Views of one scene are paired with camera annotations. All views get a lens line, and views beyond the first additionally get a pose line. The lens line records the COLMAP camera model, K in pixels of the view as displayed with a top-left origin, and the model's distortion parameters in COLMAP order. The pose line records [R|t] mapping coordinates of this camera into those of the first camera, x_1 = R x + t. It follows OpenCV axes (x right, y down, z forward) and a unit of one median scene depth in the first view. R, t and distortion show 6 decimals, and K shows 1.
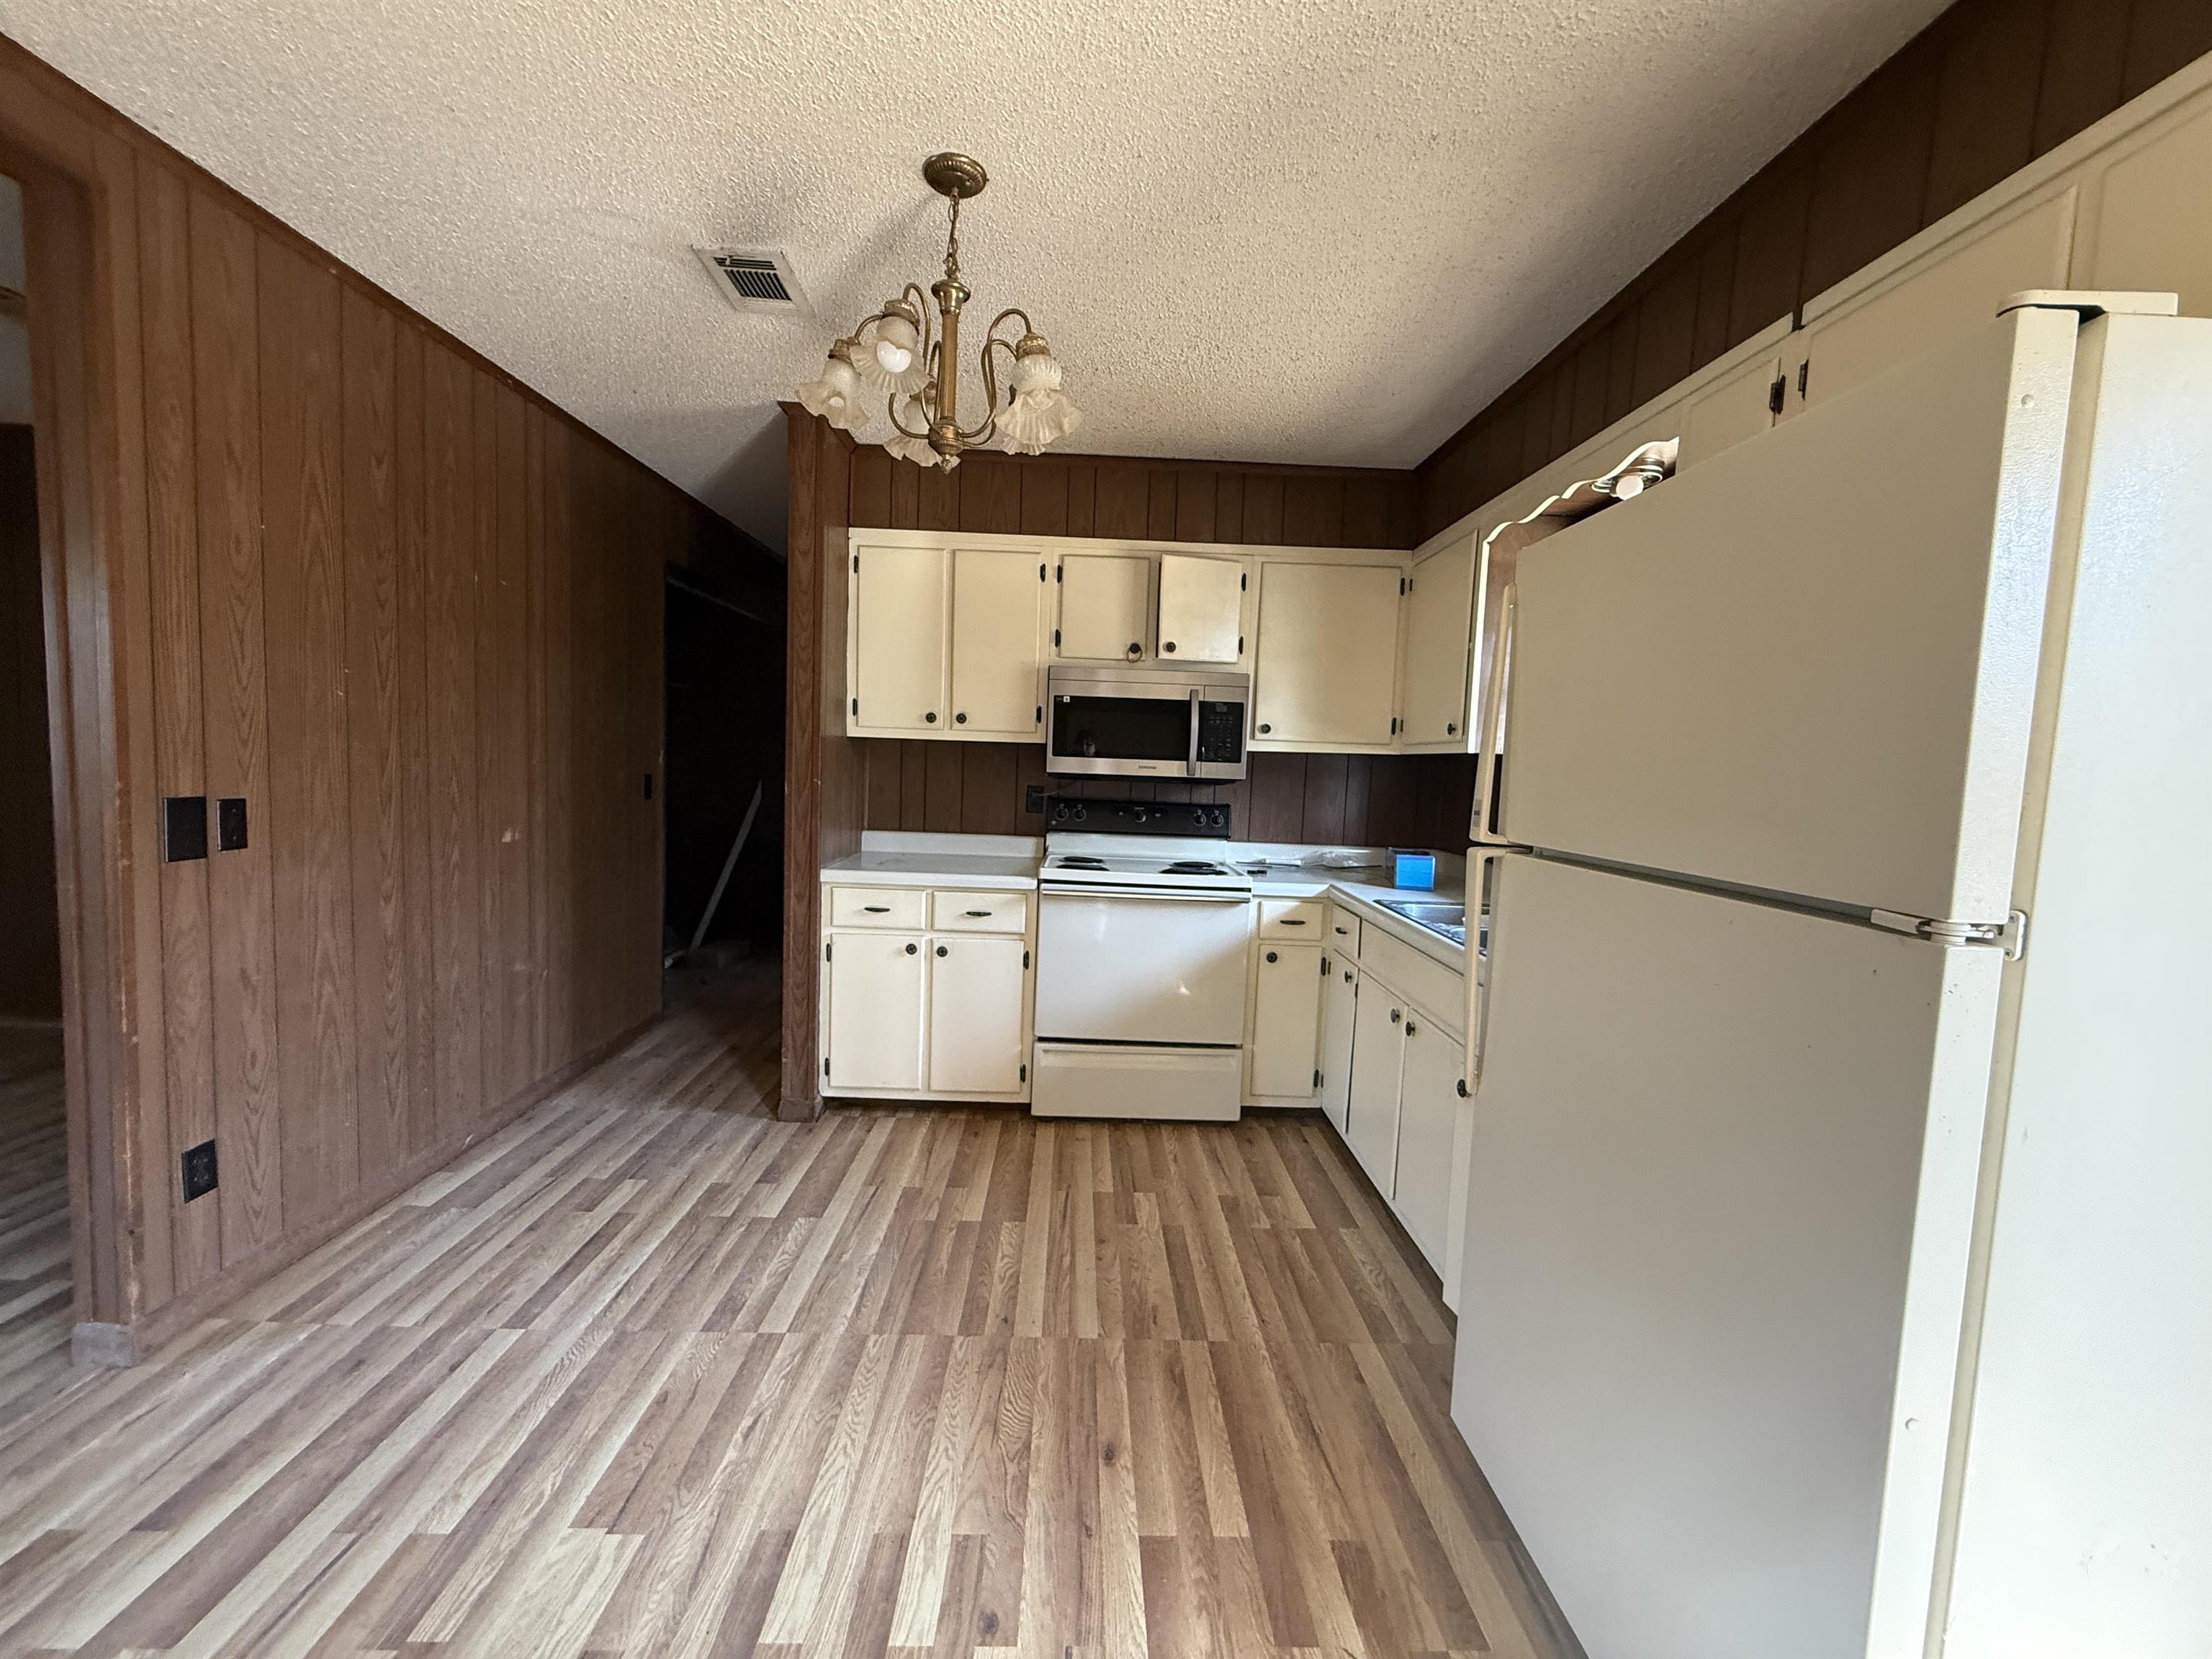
lens RADIAL K [[882.3, 0, 1099.2], [0, 882.3, 828.9], [0, 0, 1]] dist [0.000689, 0.000401]
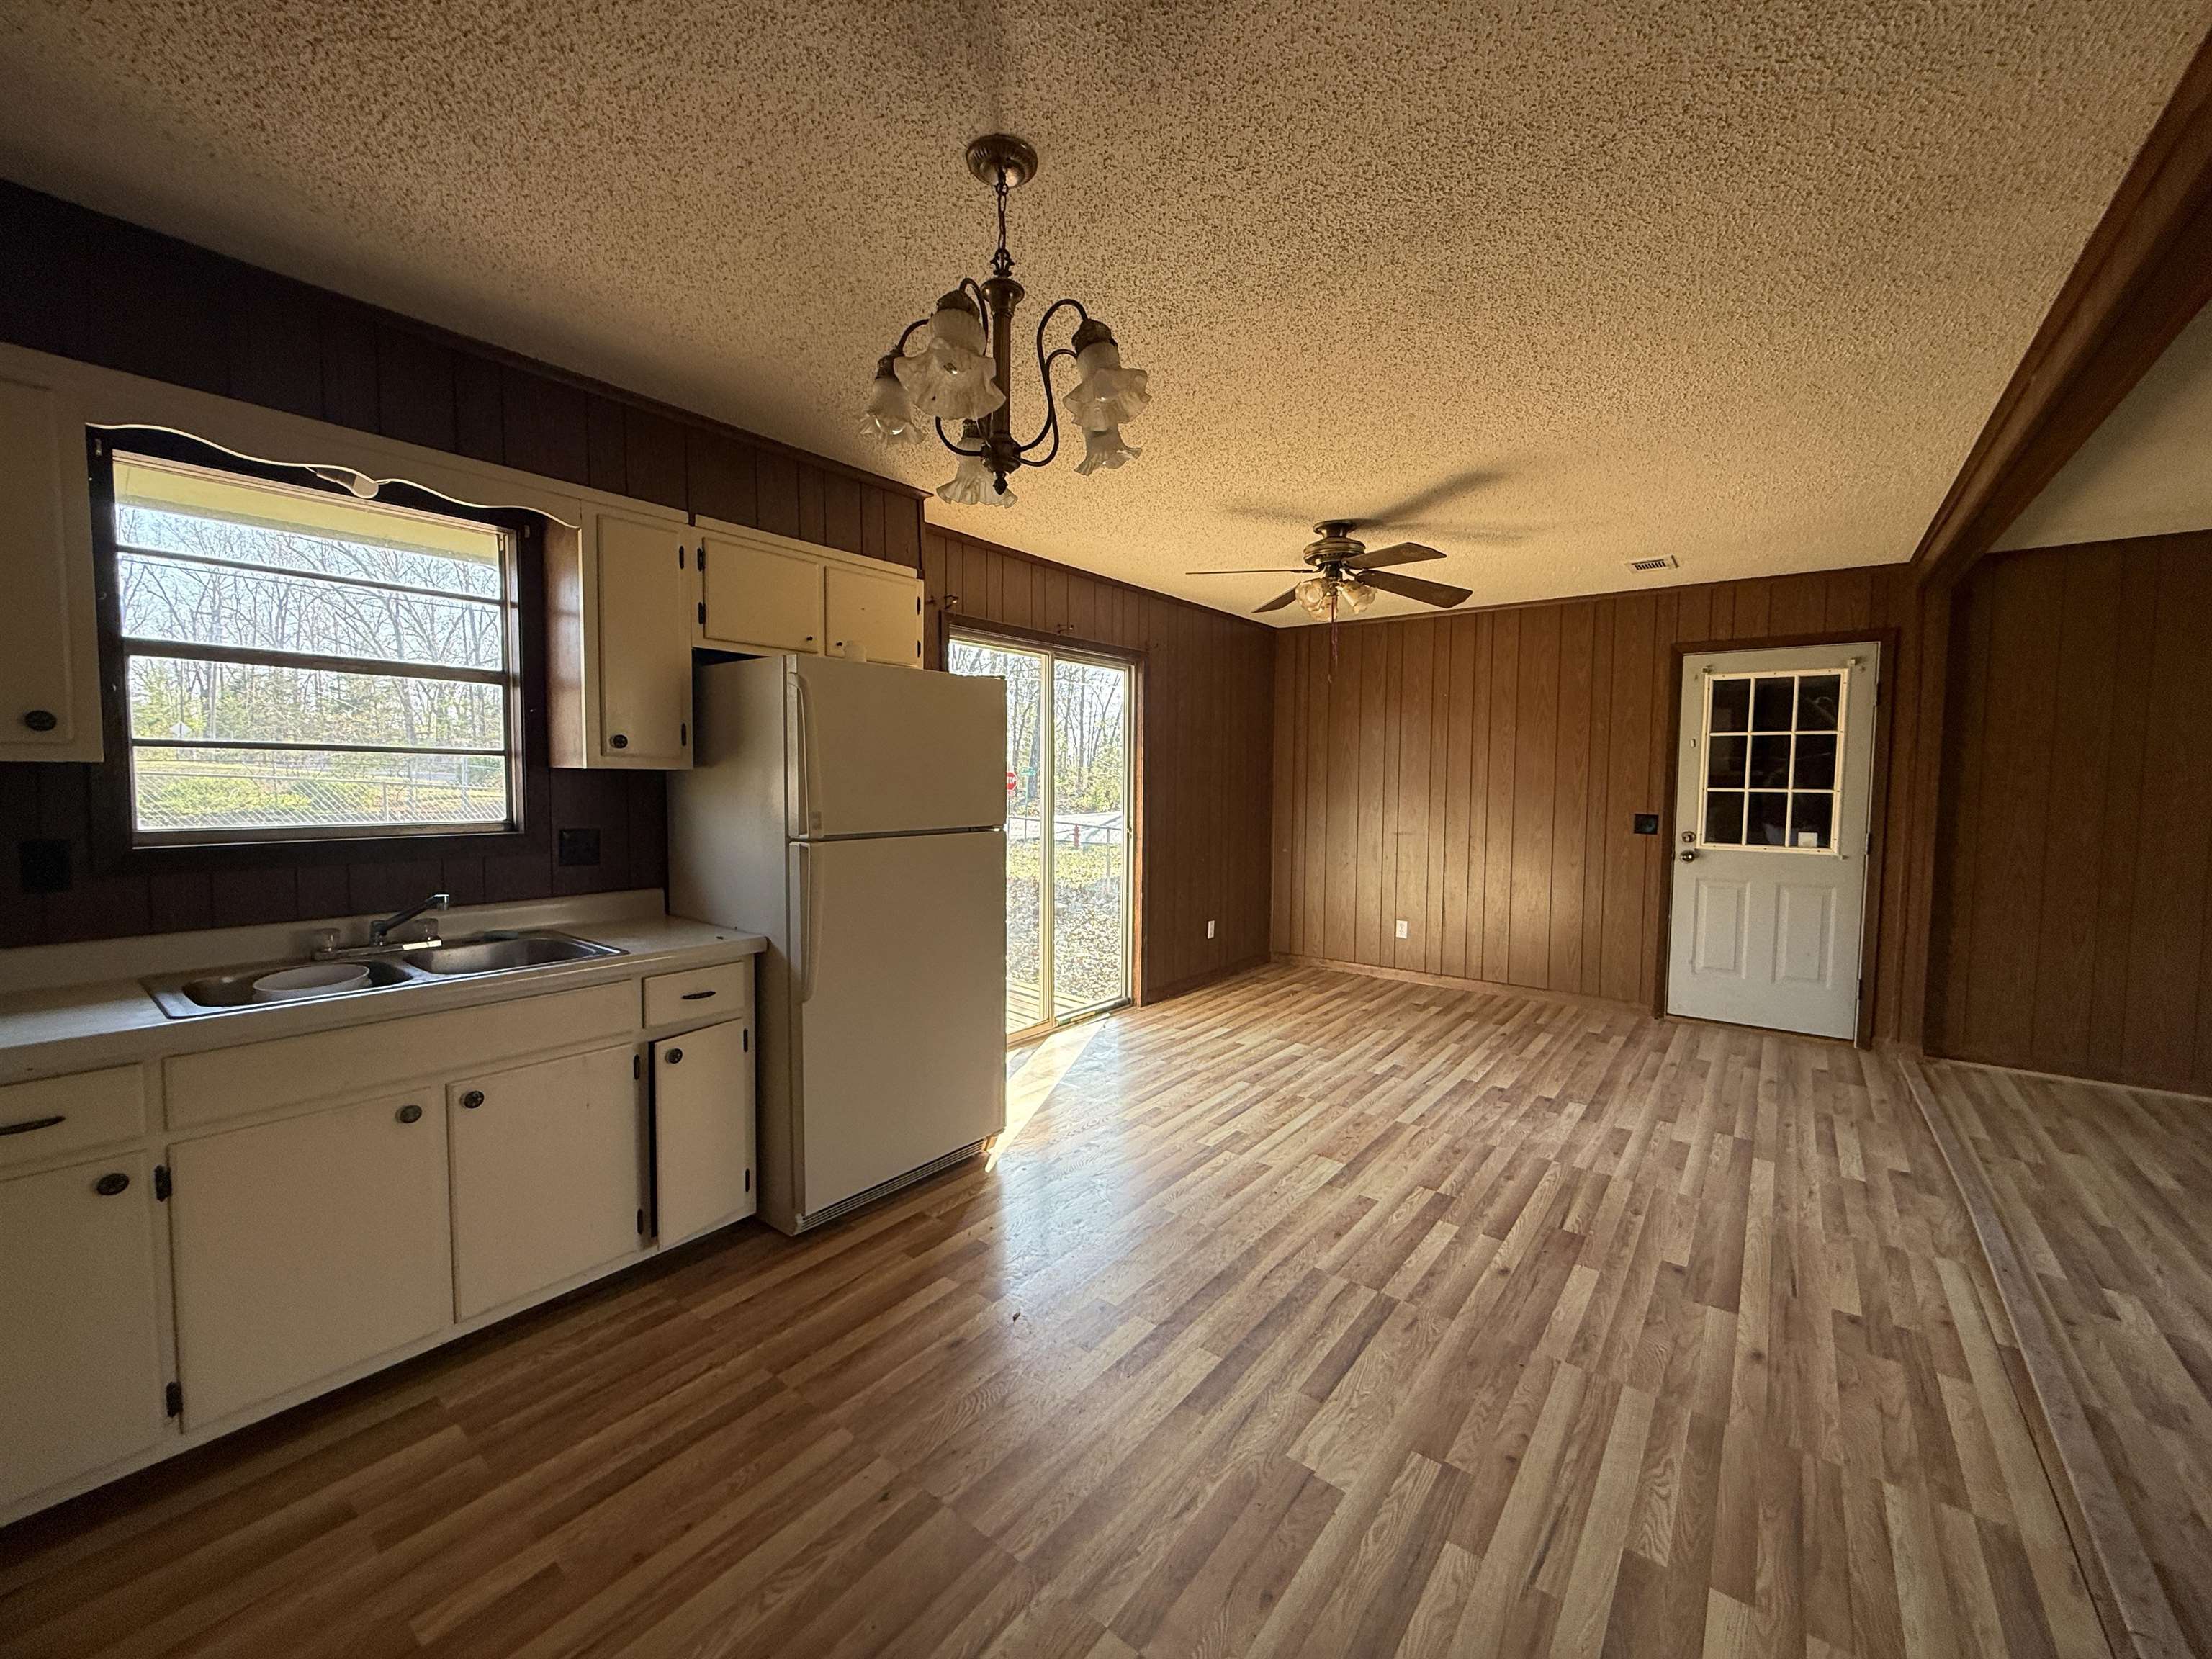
lens RADIAL K [[882.3, 0, 1099.2], [0, 882.3, 828.9], [0, 0, 1]] dist [0.000689, 0.000401]
pose [[-0.772977, -0.086932, 0.628450, -0.594091], [0.006543, 0.989423, 0.144912, -0.142541], [-0.634401, 0.116126, -0.764232, 1.178052]]
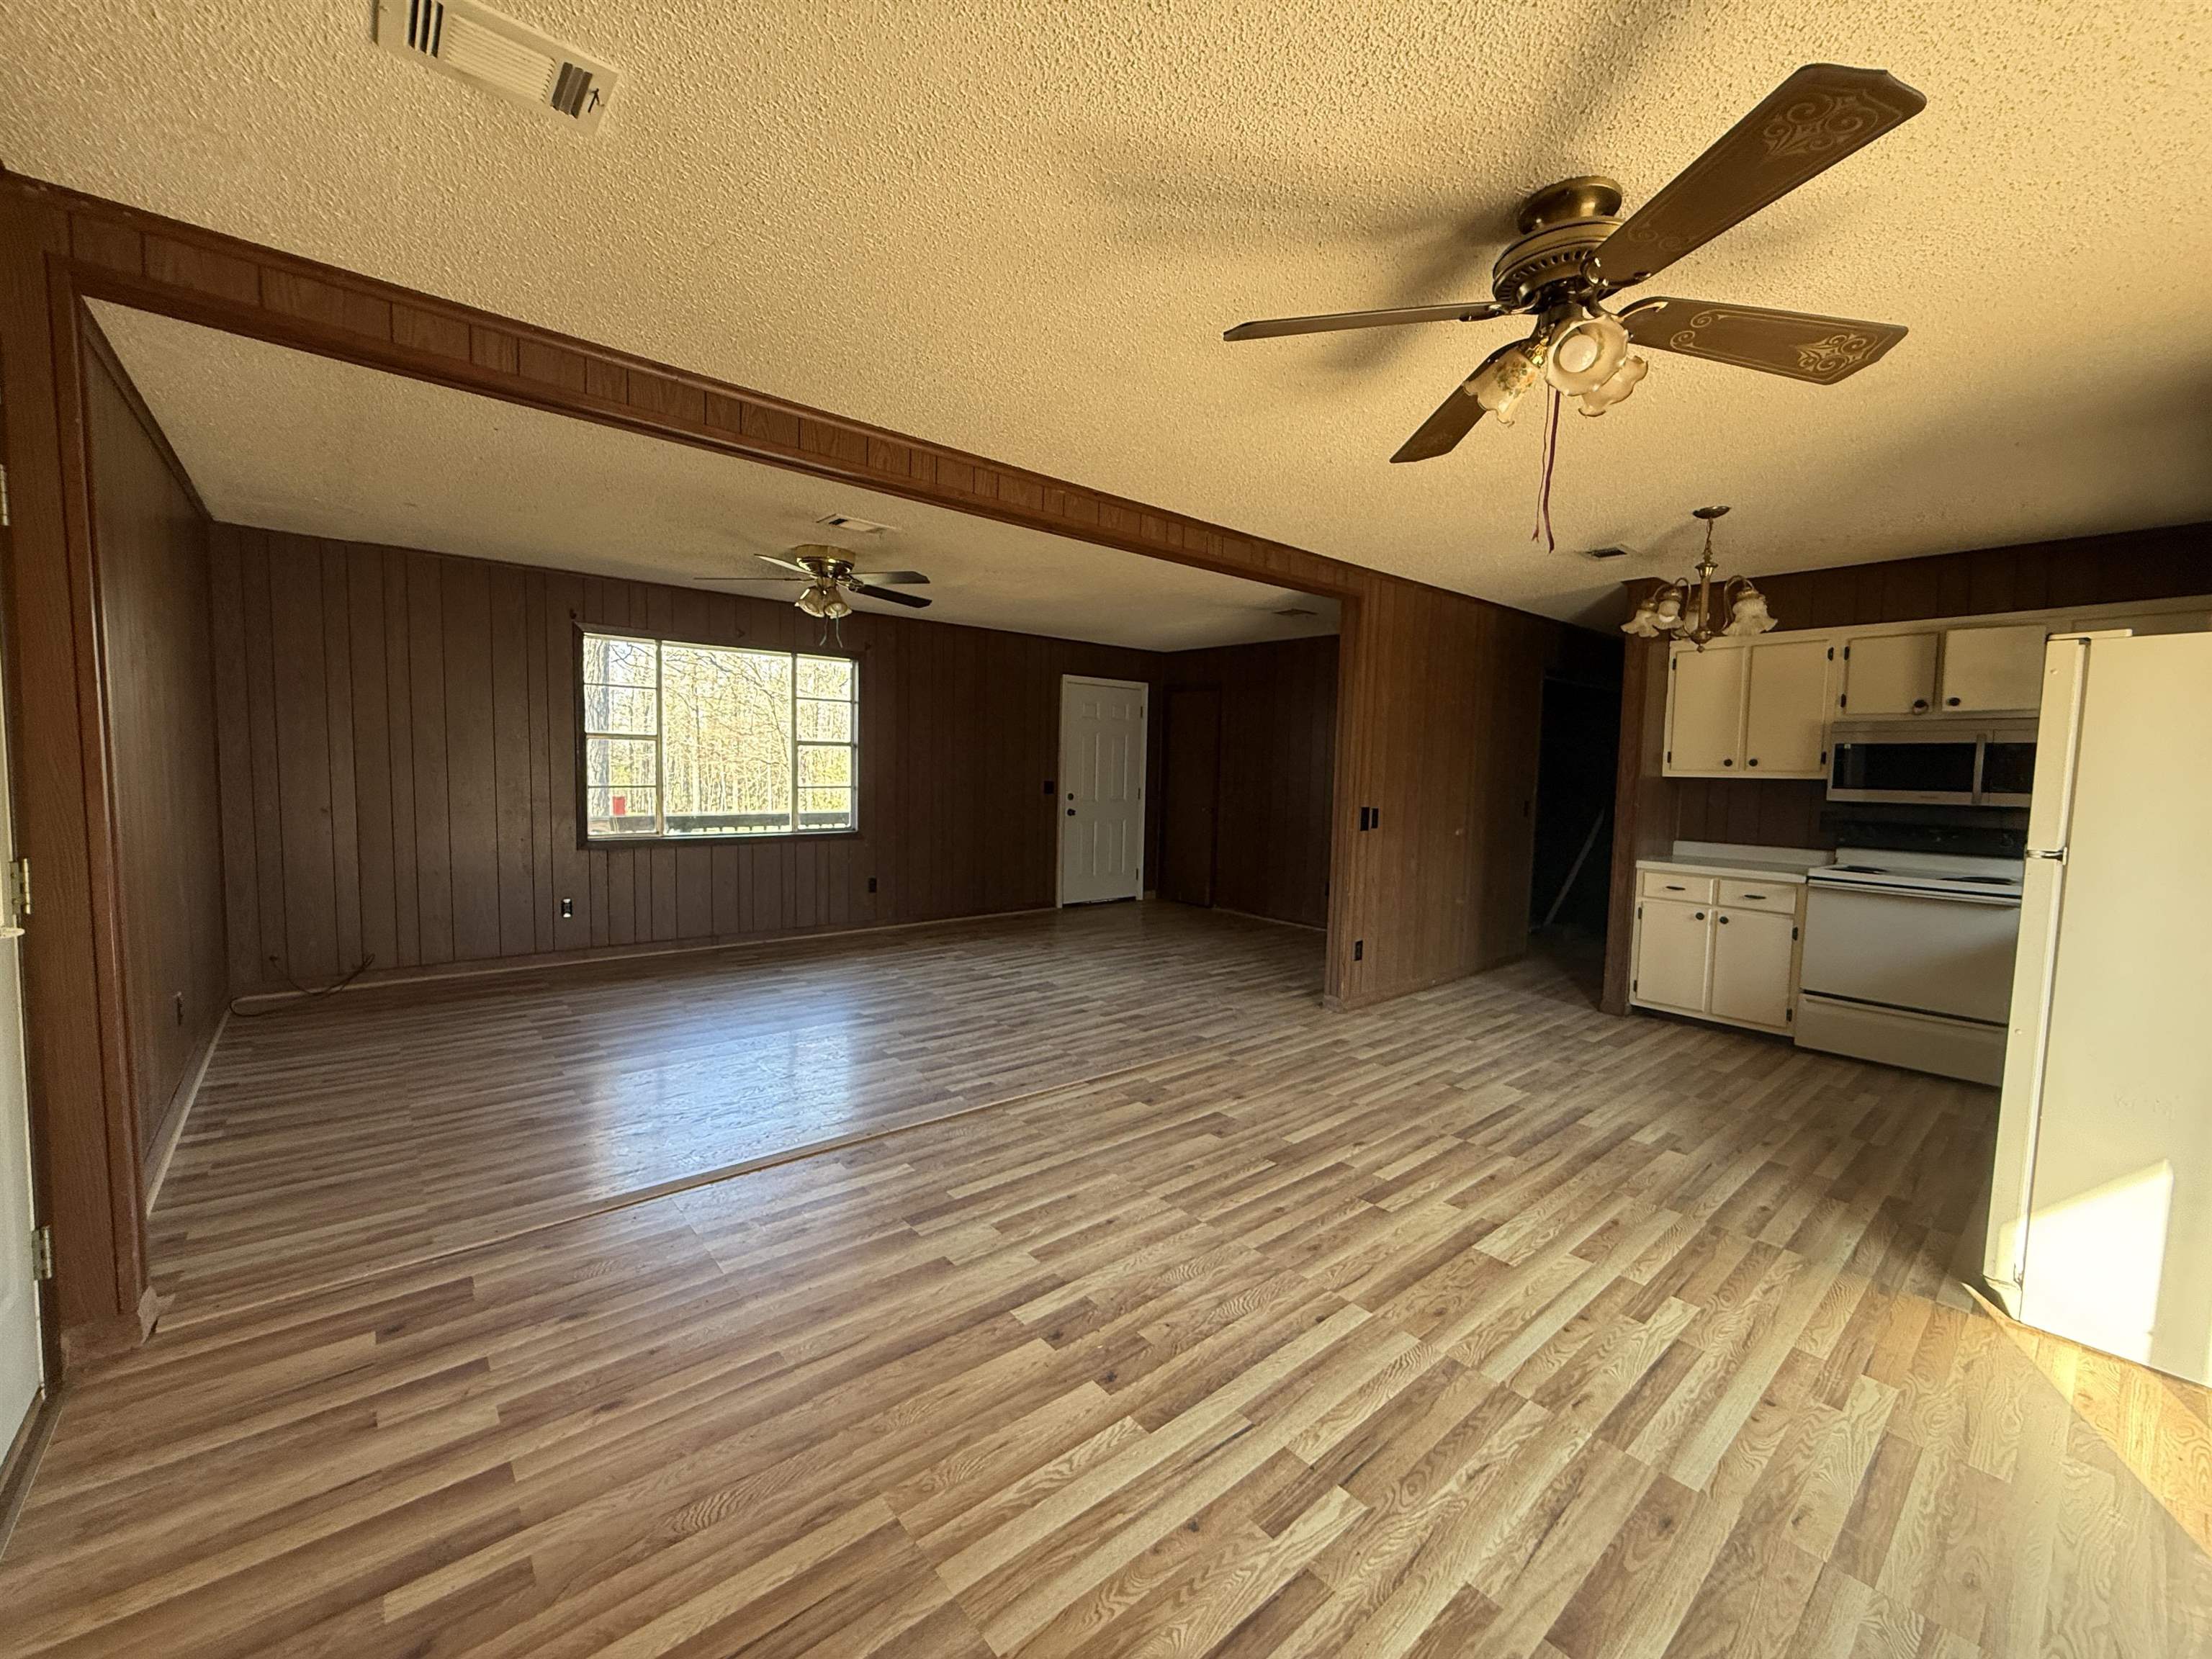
lens RADIAL K [[882.3, 0, 1099.2], [0, 882.3, 828.9], [0, 0, 1]] dist [0.000689, 0.000401]
pose [[0.627673, 0.030284, -0.777888, 0.395995], [-0.056988, 0.998350, -0.007116, 0.070071], [0.776389, 0.048797, 0.628362, -0.960779]]
